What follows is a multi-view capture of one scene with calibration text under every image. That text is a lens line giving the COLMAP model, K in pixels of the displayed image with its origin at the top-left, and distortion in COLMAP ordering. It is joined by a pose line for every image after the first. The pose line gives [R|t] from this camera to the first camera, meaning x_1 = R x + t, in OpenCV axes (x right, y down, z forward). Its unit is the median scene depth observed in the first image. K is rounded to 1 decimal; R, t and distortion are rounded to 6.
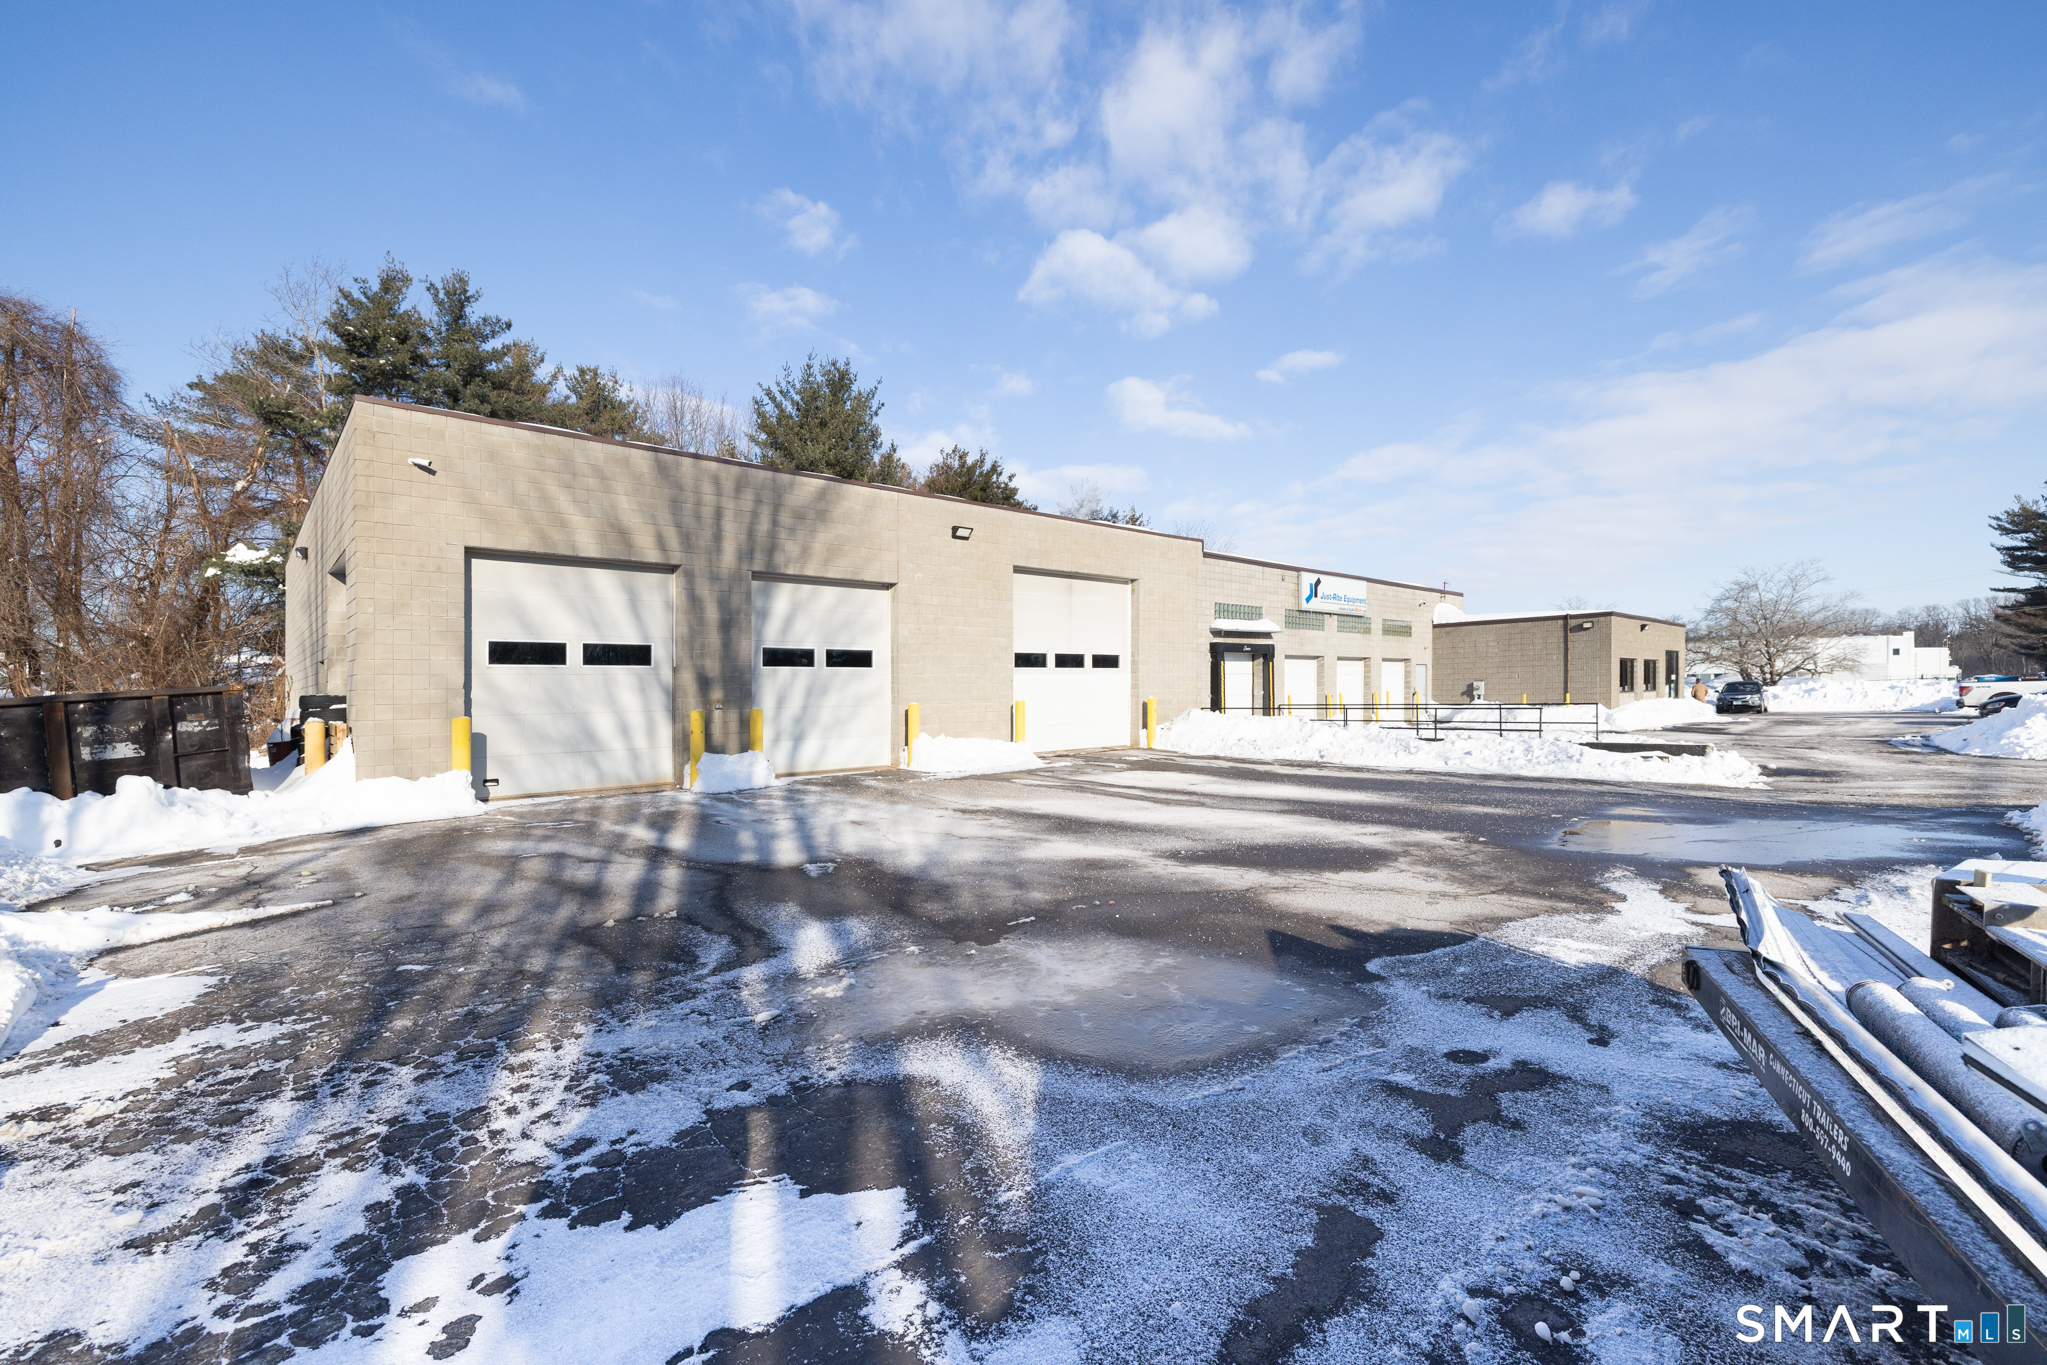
lens RADIAL K [[904.6, 0, 1095.6], [0, 904.6, 676.6], [0, 0, 1]] dist [0.091183, -0.000019]
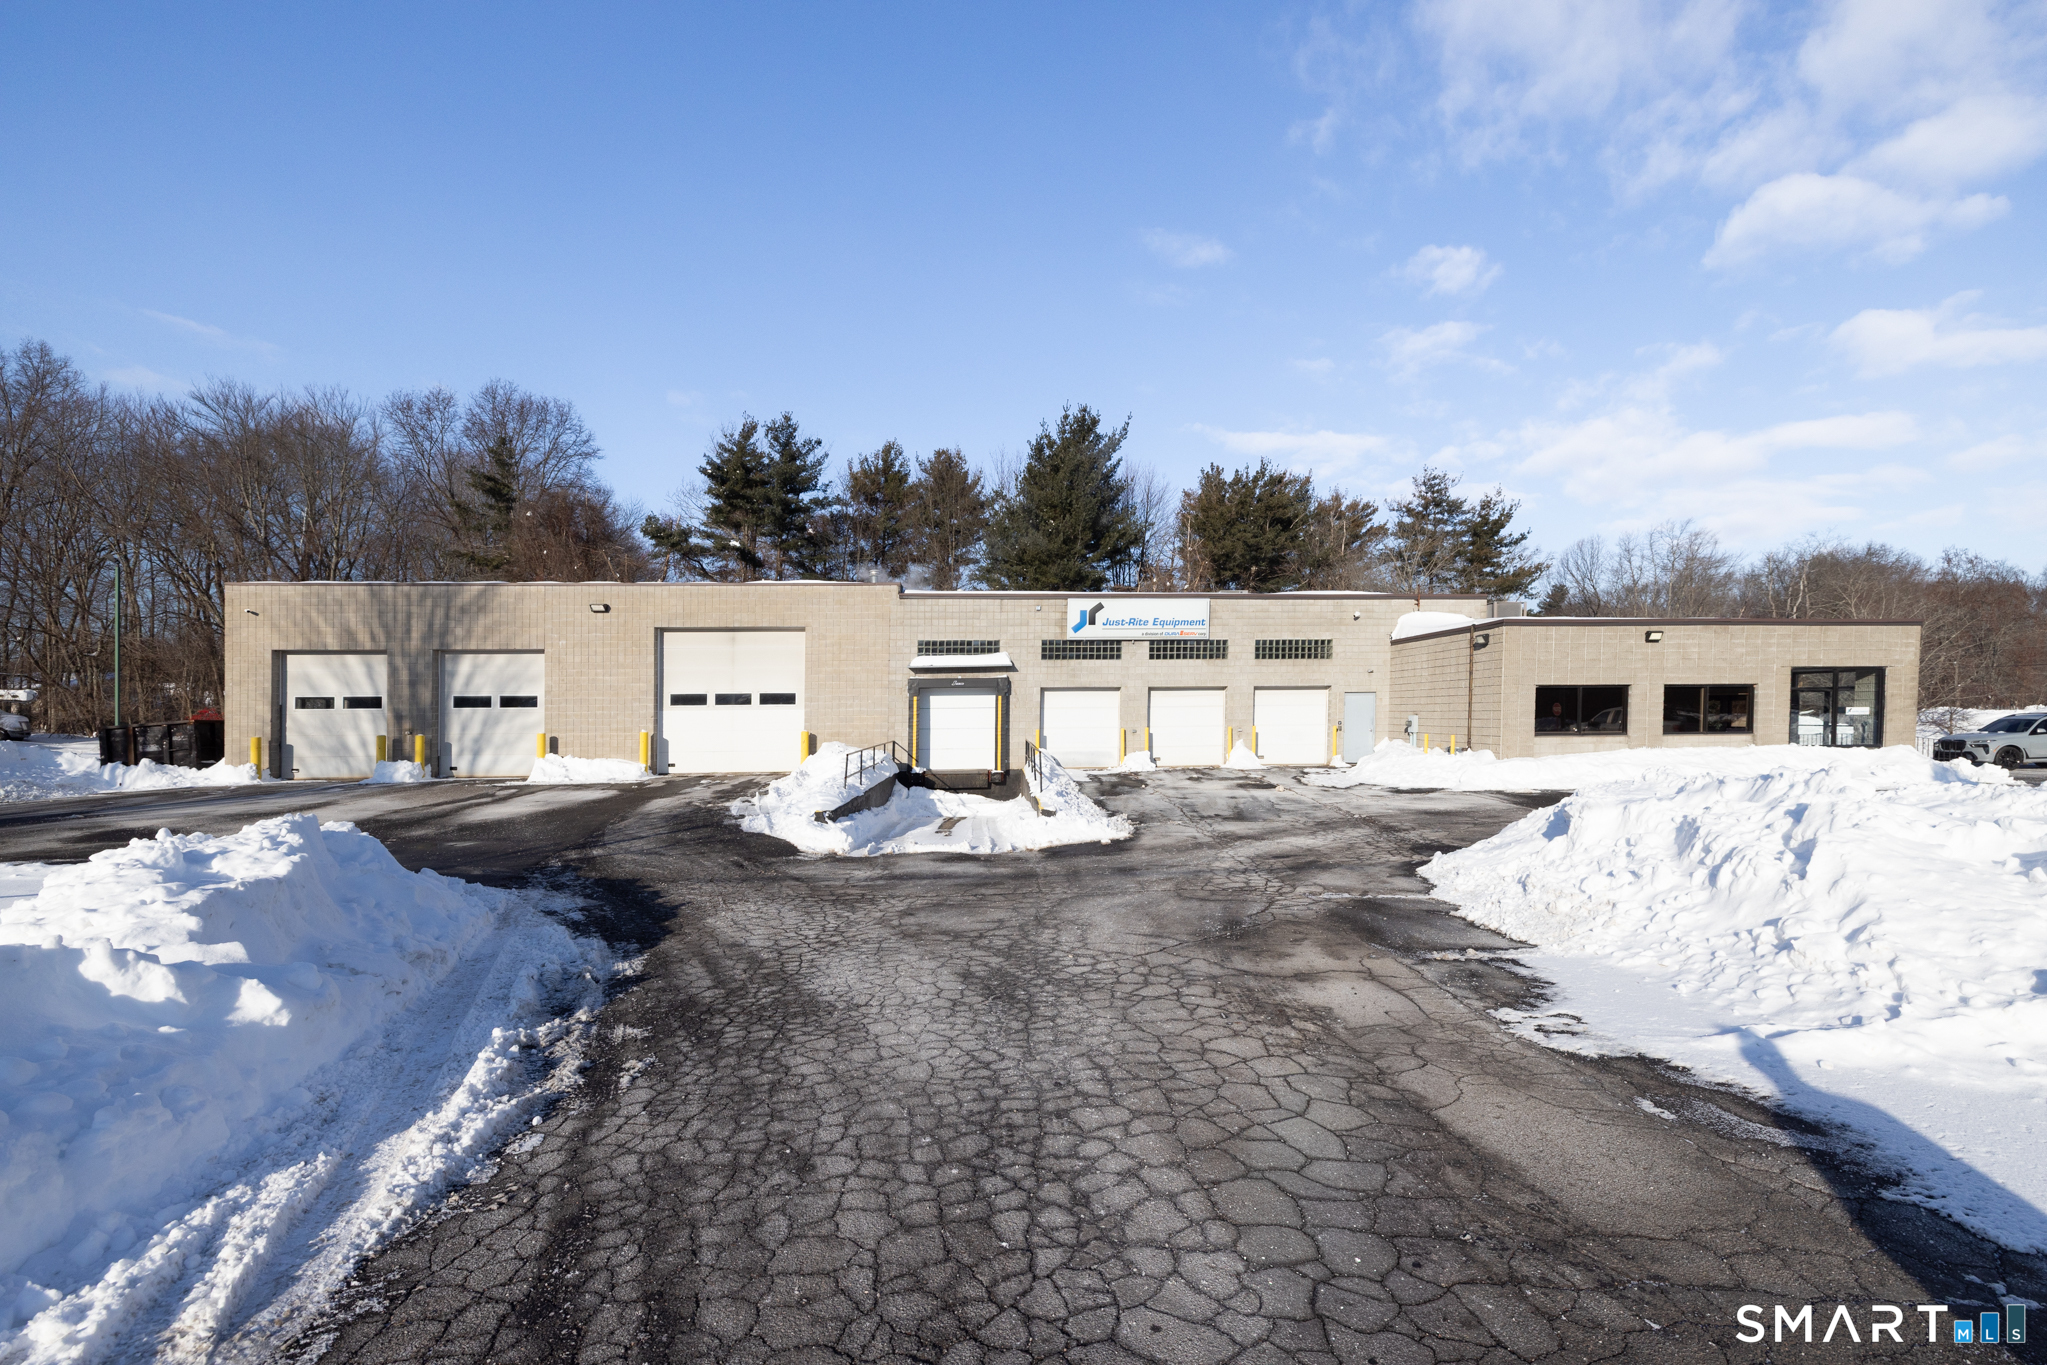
lens RADIAL K [[865.1, 0, 1048.3], [0, 865.1, 685.6], [0, 0, 1]] dist [-0.000831, -0.000065]
pose [[0.752491, -0.015941, -0.658410, 1.405482], [0.004091, 0.999801, -0.019531, -0.015744], [0.658590, 0.012003, 0.752406, 0.561031]]
